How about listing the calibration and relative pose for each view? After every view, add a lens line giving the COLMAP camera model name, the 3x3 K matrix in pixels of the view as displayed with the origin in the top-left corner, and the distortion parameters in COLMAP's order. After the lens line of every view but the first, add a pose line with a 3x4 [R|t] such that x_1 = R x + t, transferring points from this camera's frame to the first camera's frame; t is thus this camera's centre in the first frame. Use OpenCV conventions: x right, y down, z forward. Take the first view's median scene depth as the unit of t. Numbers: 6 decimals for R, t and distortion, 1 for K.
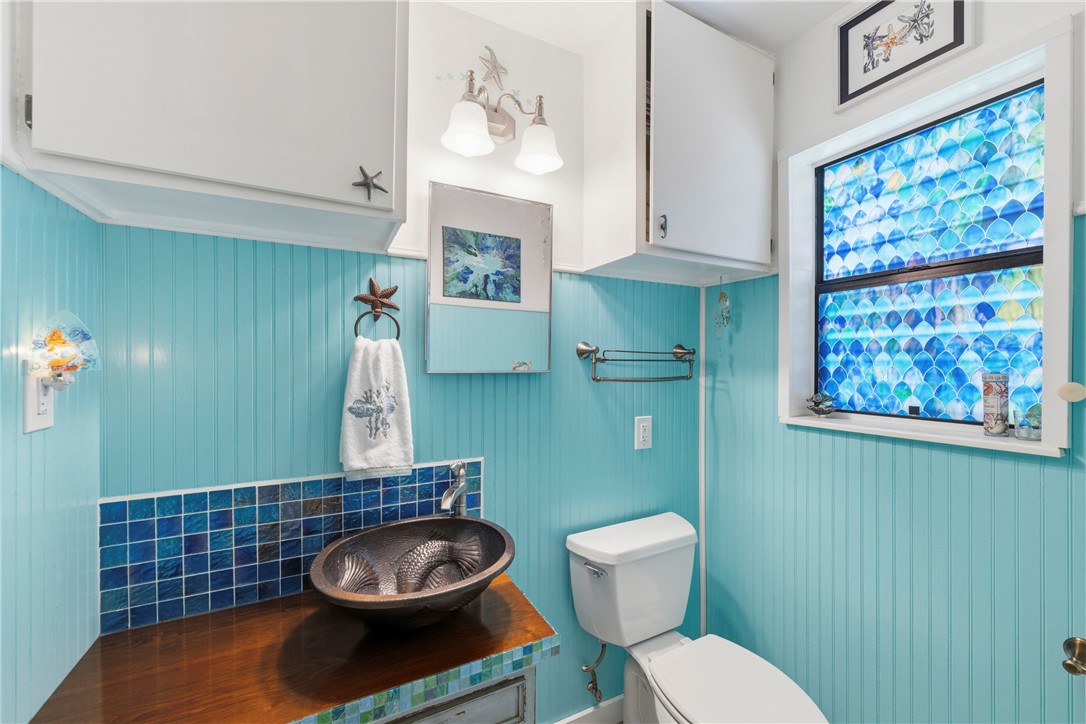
lens RADIAL K [[431.0, 0, 548.8], [0, 431.0, 366.1], [0, 0, 1]] dist [0.005521, -0.001939]
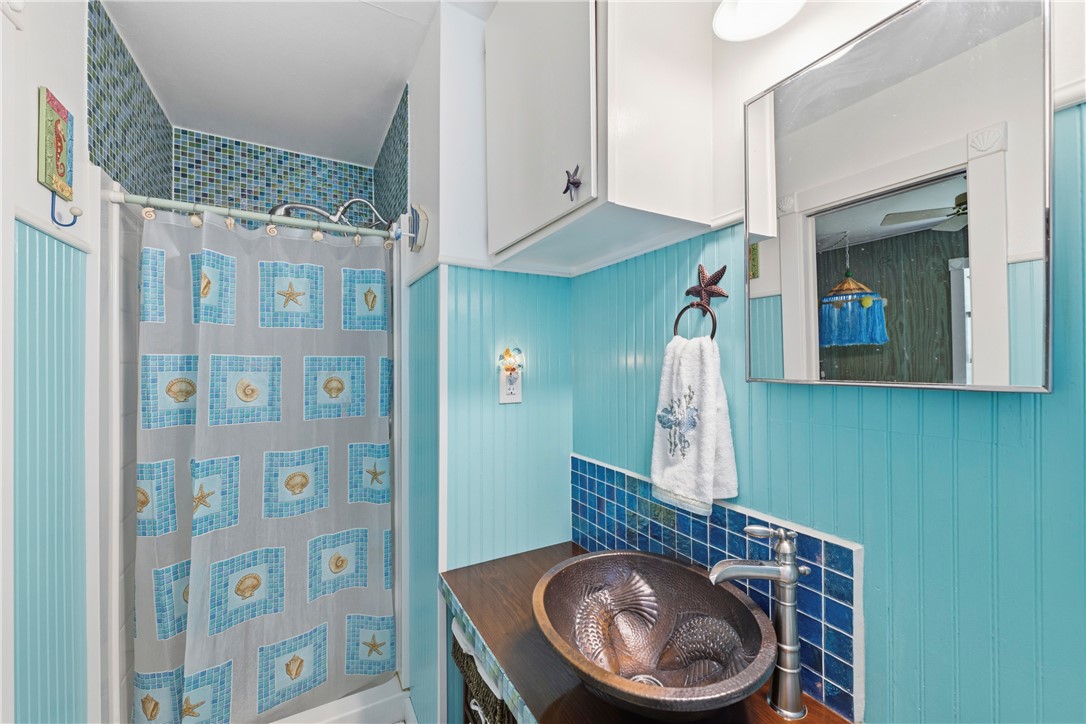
lens RADIAL K [[431.0, 0, 547.4], [0, 431.0, 362.1], [0, 0, 1]] dist [0.005521, -0.001939]
pose [[0.041624, -0.004371, -0.999124, 0.440105], [-0.001756, 0.999989, -0.004448, -0.012518], [0.999132, 0.001939, 0.041616, 0.720303]]
